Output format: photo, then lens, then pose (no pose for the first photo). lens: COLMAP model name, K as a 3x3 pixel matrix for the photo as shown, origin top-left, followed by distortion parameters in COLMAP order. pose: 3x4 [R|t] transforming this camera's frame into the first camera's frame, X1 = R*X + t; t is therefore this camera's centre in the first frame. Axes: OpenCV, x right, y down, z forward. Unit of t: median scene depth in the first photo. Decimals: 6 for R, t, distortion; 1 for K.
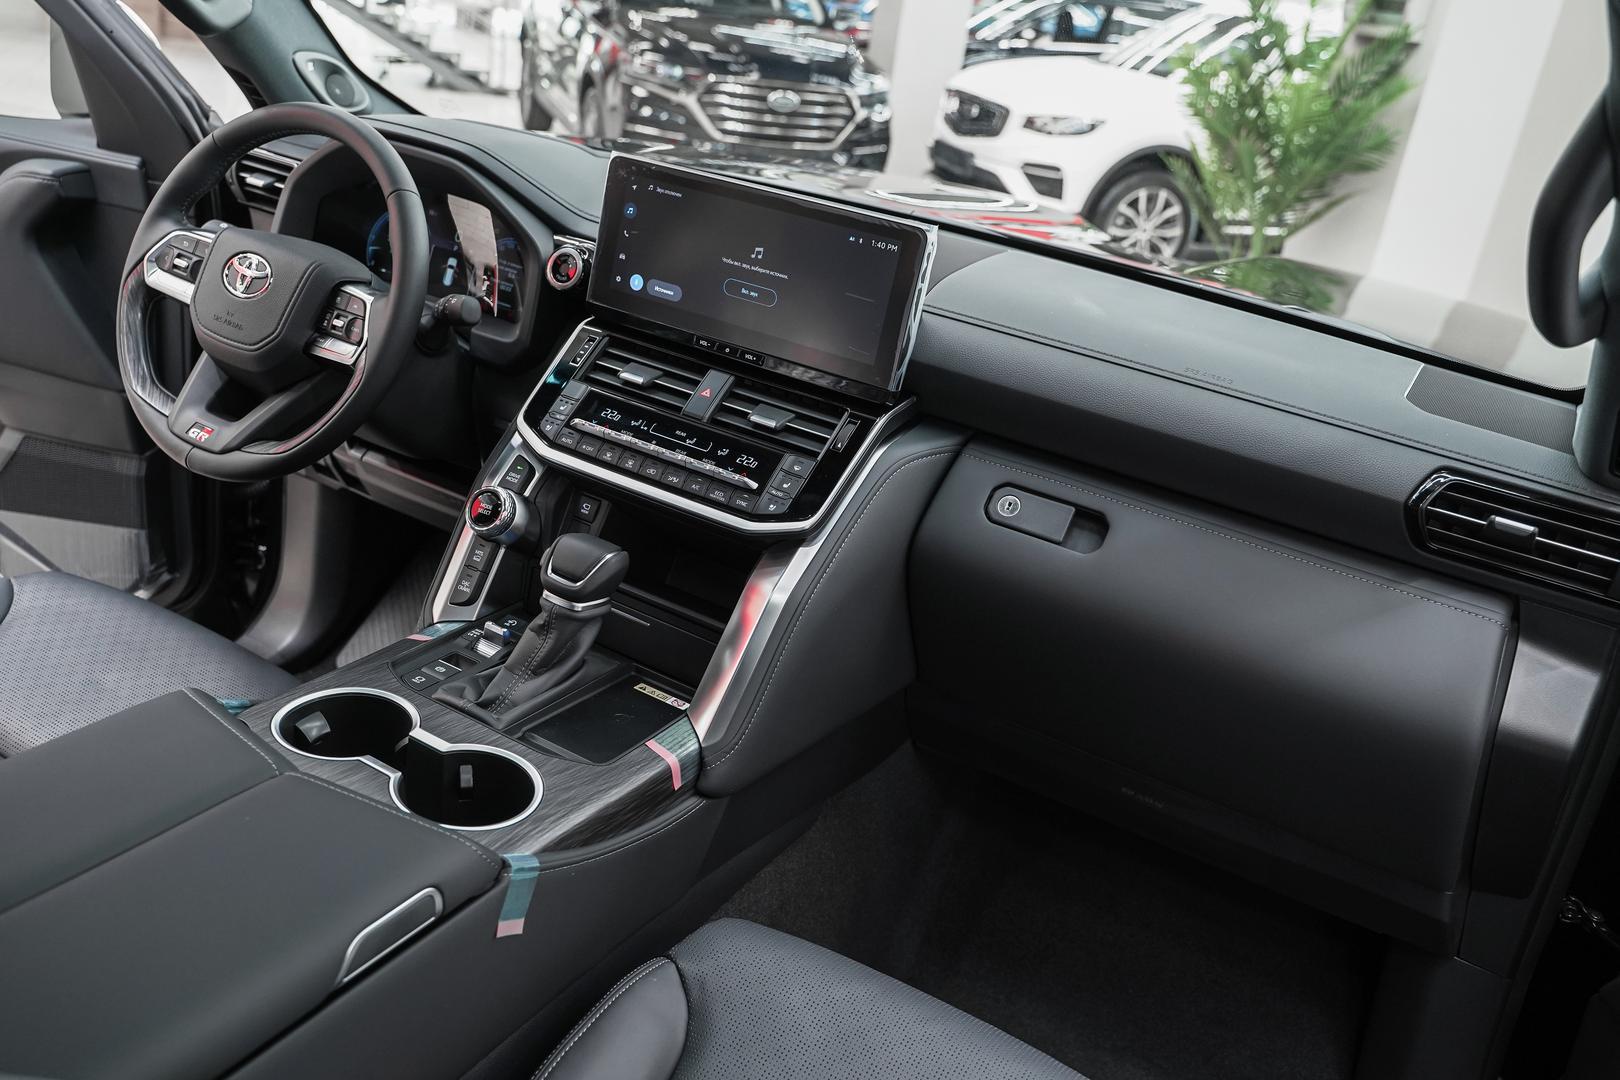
lens RADIAL K [[1309.1, 0, 780.6], [0, 1309.1, 525.2], [0, 0, 1]] dist [-0.005389, -0.004473]
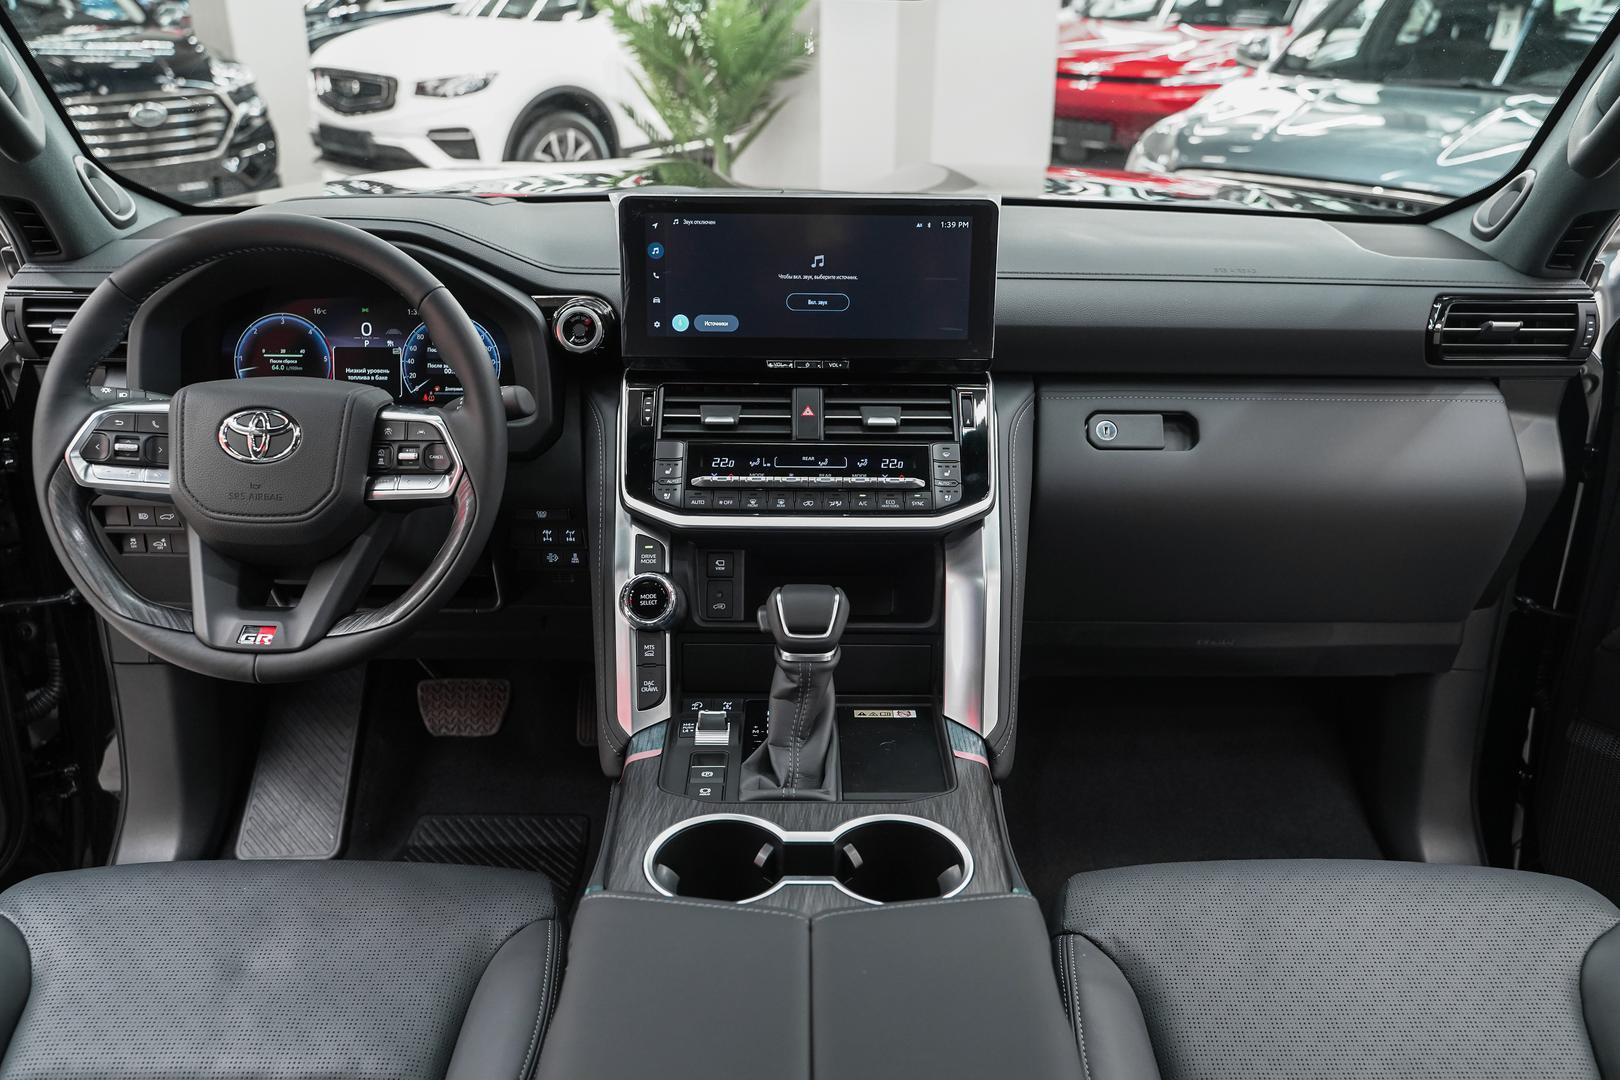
lens RADIAL K [[1309.1, 0, 800.0], [0, 1309.1, 533.8], [0, 0, 1]] dist [-0.005389, -0.004473]
pose [[0.852625, -0.320526, 0.412667, -0.478158], [0.302213, 0.946761, 0.110955, -0.120884], [-0.426261, 0.030110, 0.904099, 0.112742]]
